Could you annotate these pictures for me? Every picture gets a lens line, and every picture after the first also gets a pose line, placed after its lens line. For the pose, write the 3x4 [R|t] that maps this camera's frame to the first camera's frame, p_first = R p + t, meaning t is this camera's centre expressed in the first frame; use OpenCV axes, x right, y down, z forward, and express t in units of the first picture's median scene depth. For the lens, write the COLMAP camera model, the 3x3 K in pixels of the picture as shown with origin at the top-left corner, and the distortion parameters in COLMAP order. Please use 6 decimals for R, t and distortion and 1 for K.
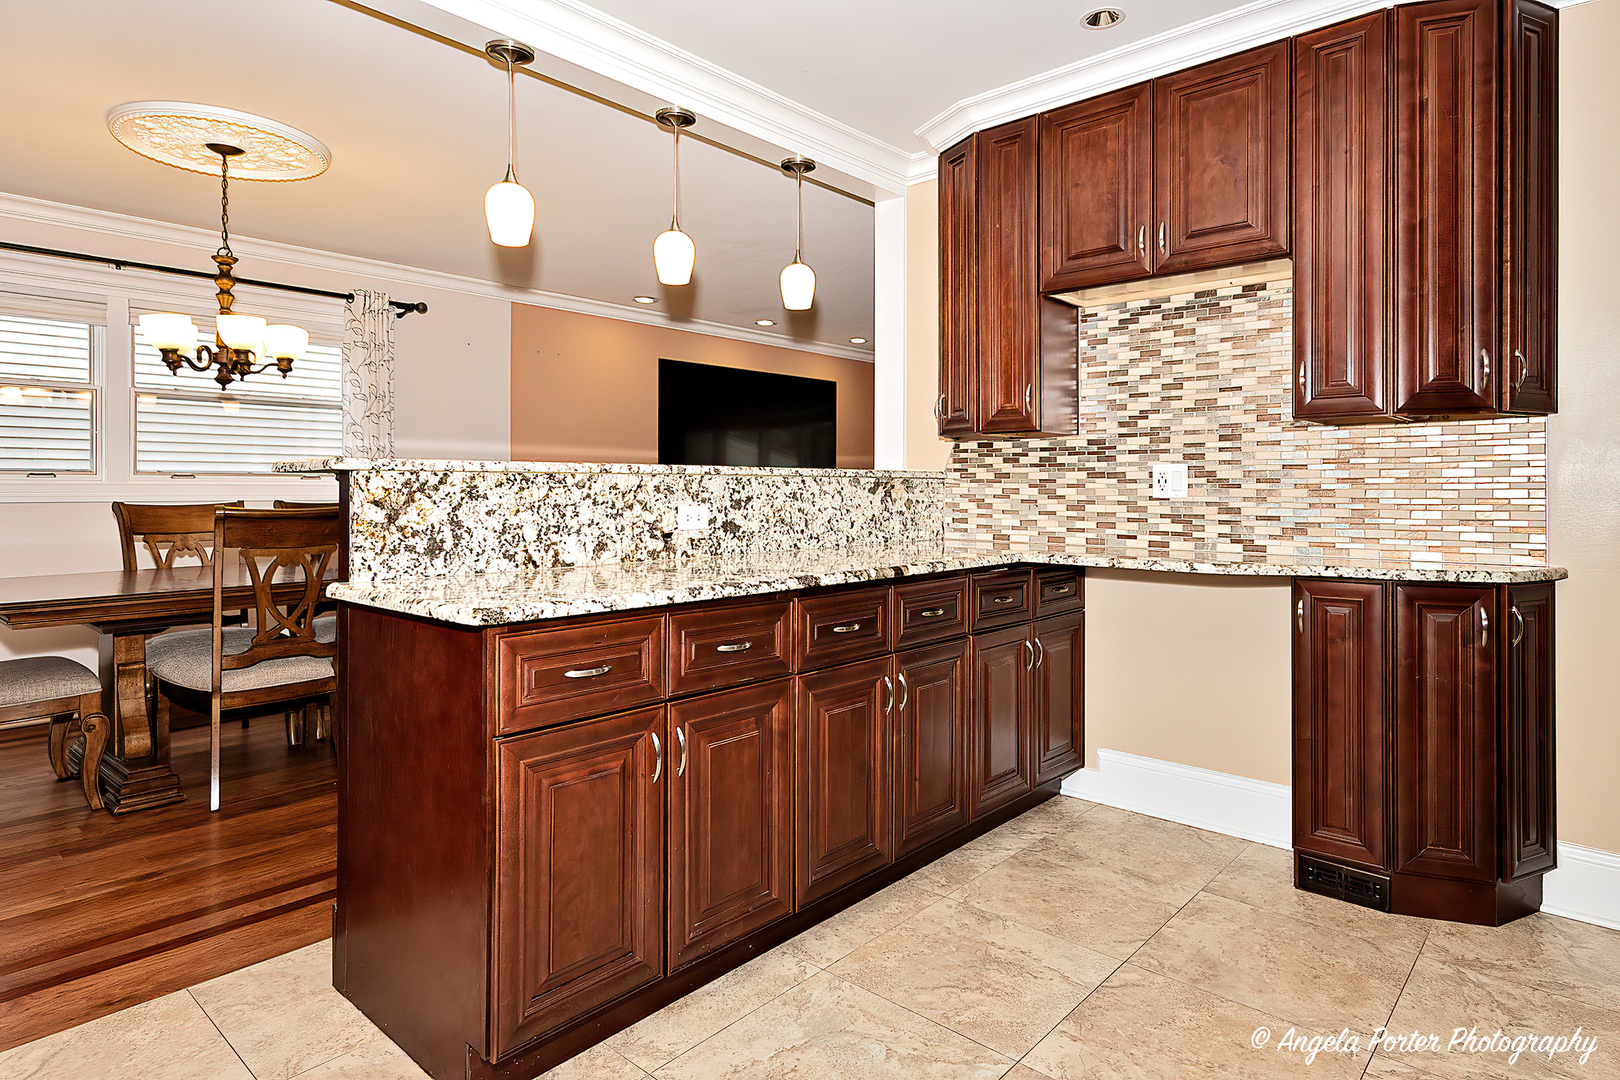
lens RADIAL K [[920.1, 0, 816.3], [0, 920.1, 484.4], [0, 0, 1]] dist [0.004113, 0.000498]
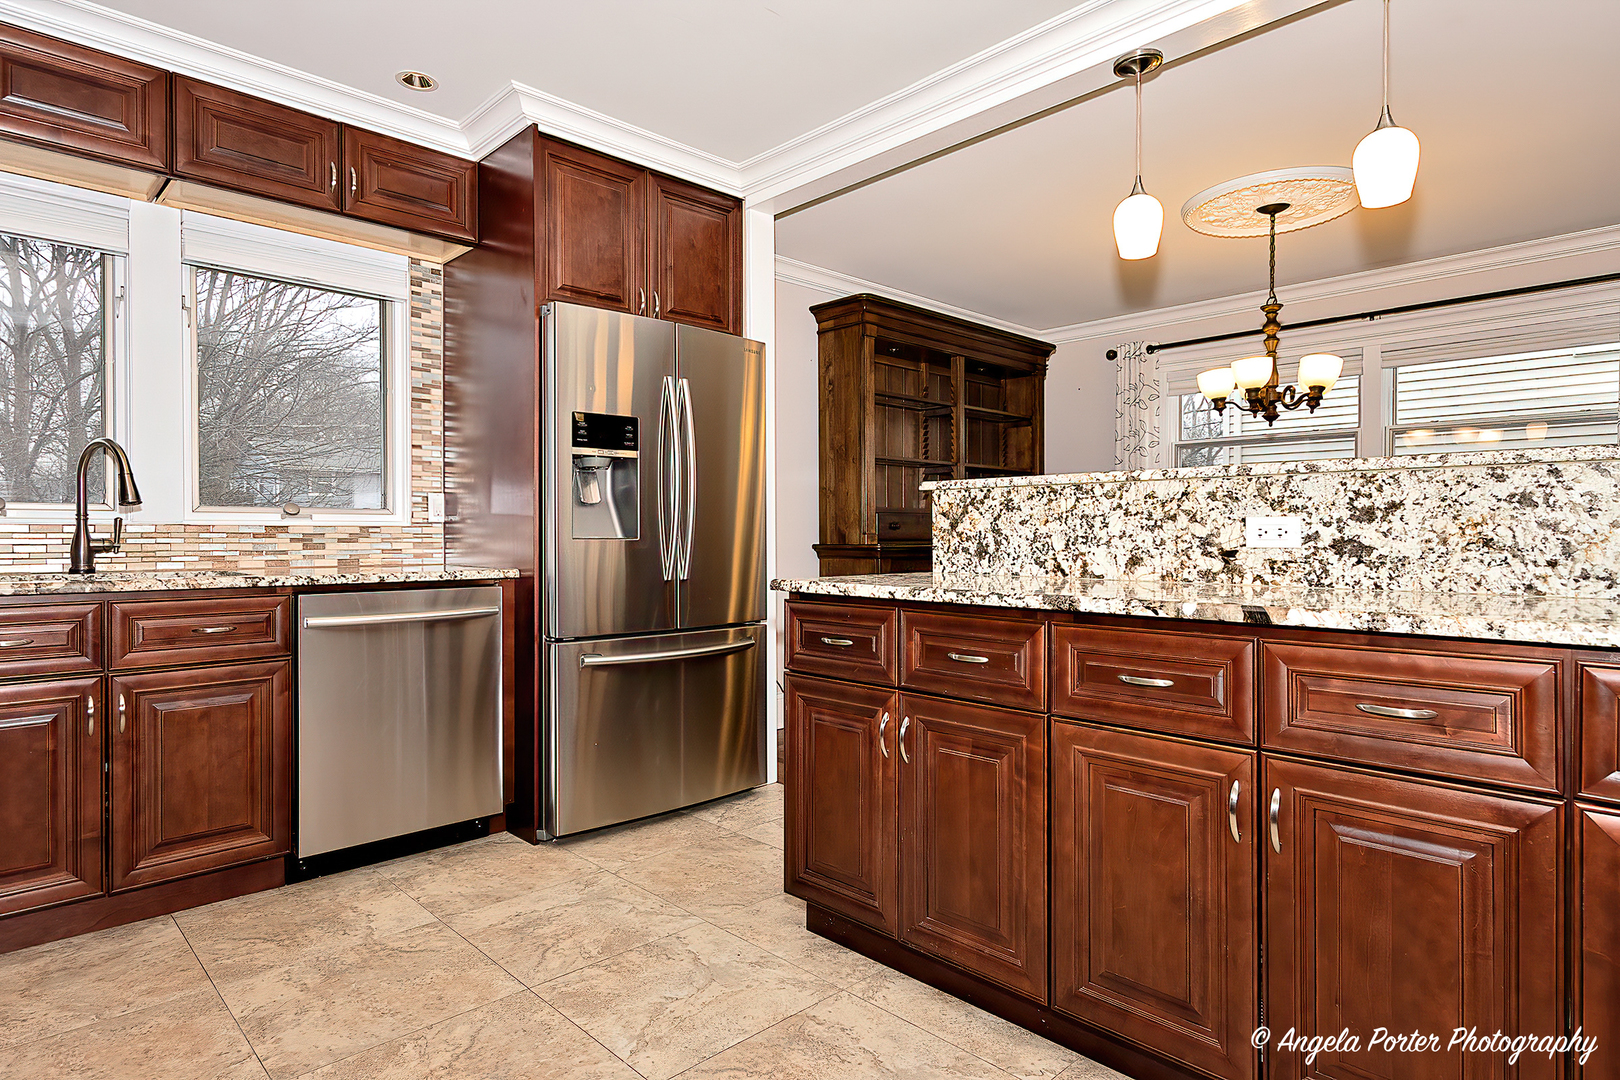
lens RADIAL K [[901.8, 0, 810.0], [0, 901.8, 540.0], [0, 0, 1]] dist [0.000819, 0.000298]
pose [[-0.070656, 0.004984, -0.997488, 0.712036], [0.002353, 0.999986, 0.004830, 0.043004], [0.997498, -0.002006, -0.070666, 0.764014]]
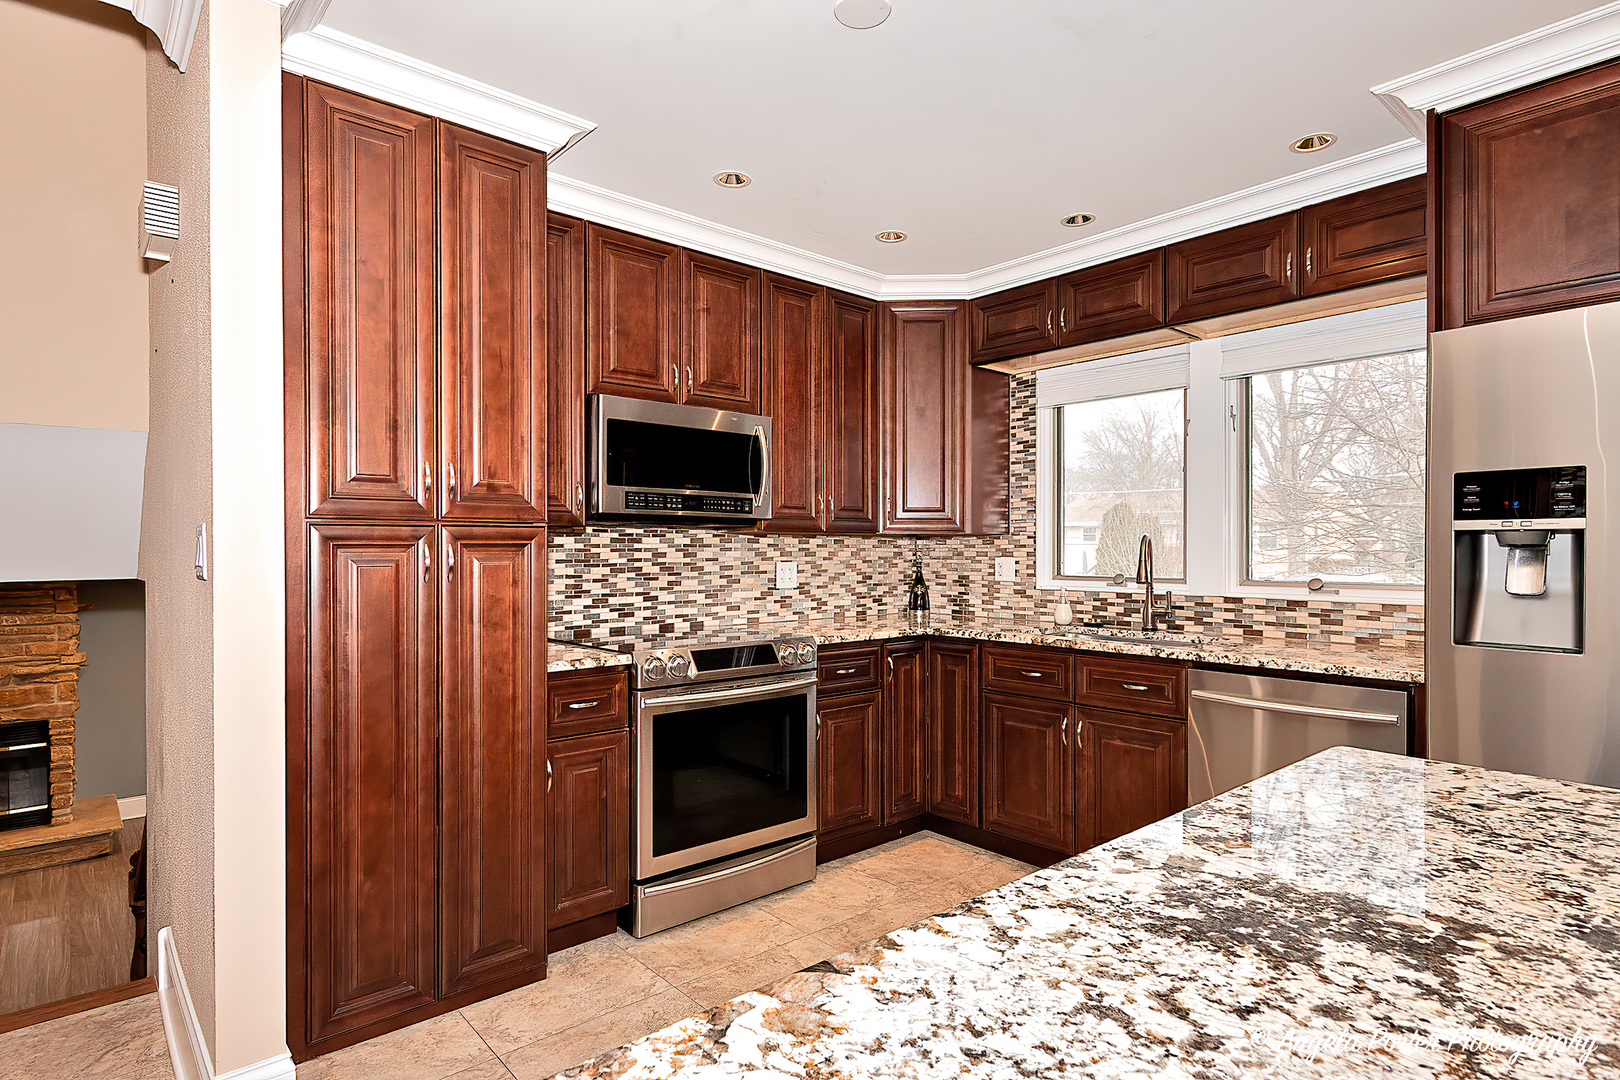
lens RADIAL K [[855.9, 0, 816.1], [0, 855.9, 551.9], [0, 0, 1]] dist [0.001580, 0.000657]
pose [[-0.991625, -0.002467, 0.129129, 0.040444], [-0.002352, 0.999997, 0.001037, -0.046018], [-0.129131, 0.000725, -0.991627, 1.298845]]
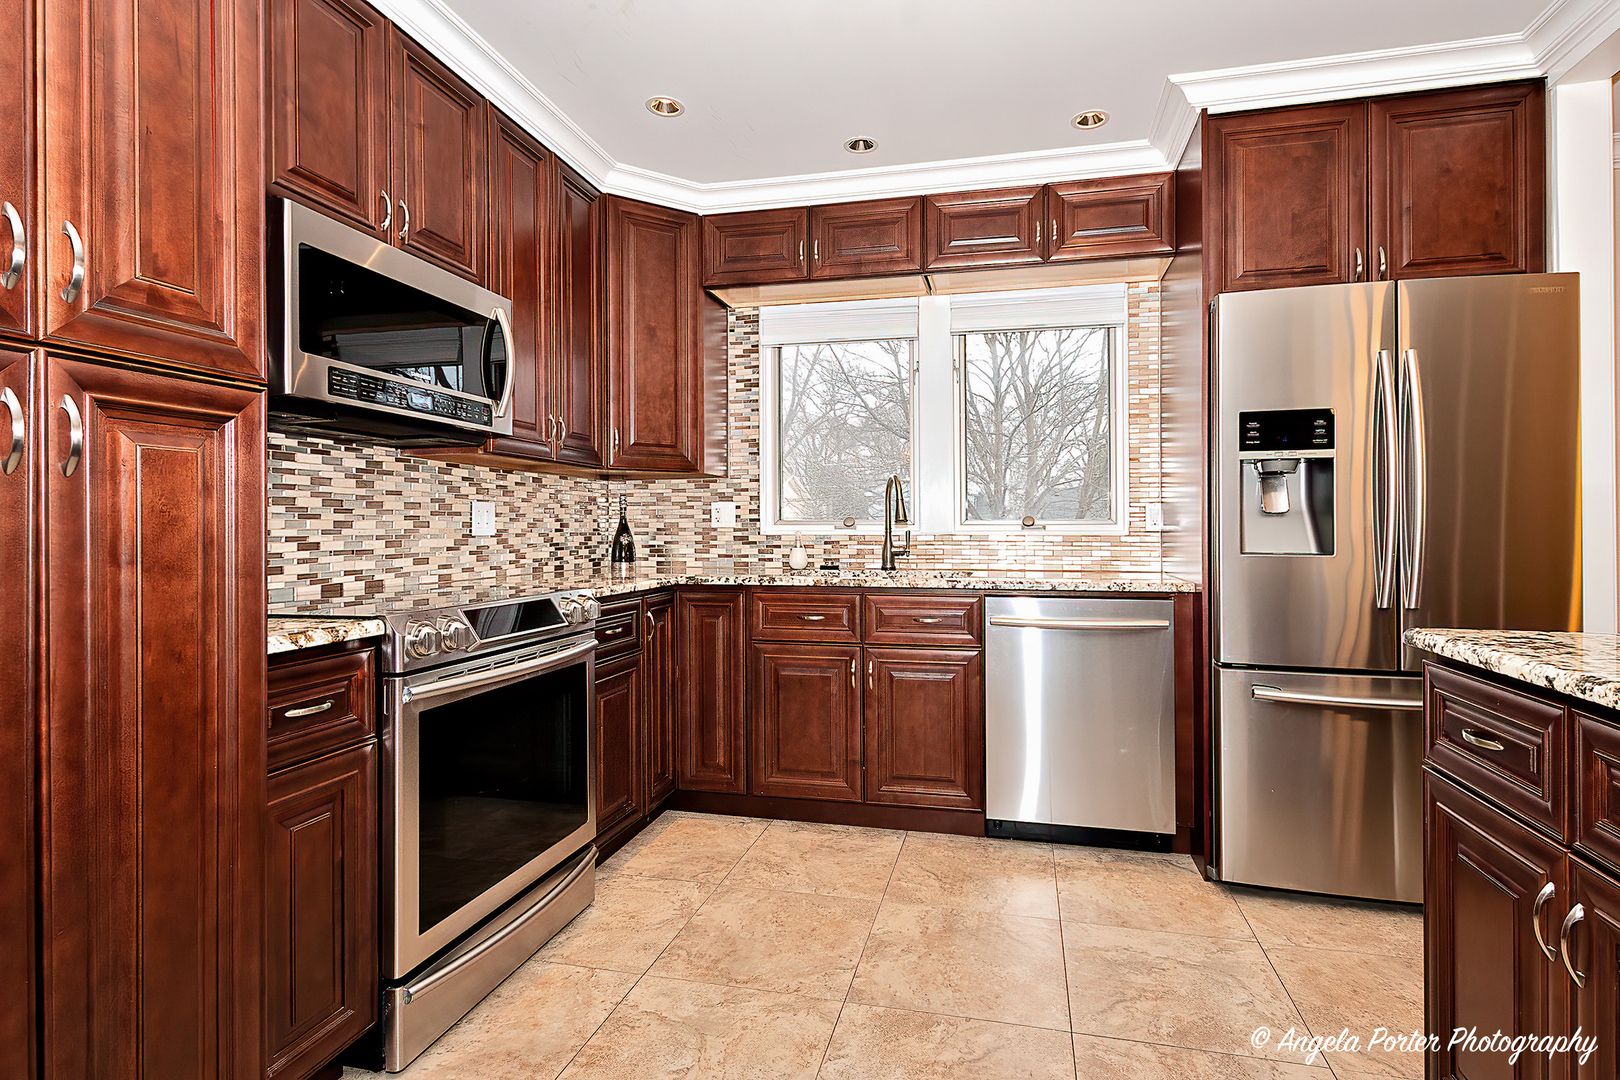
lens RADIAL K [[796.0, 0, 833.7], [0, 796.0, 529.3], [0, 0, 1]] dist [0.003840, 0.000249]
pose [[-0.877544, 0.000795, -0.479495, 0.410627], [0.001469, 0.999998, -0.001030, 0.016926], [0.479493, -0.001608, -0.877544, 0.969441]]
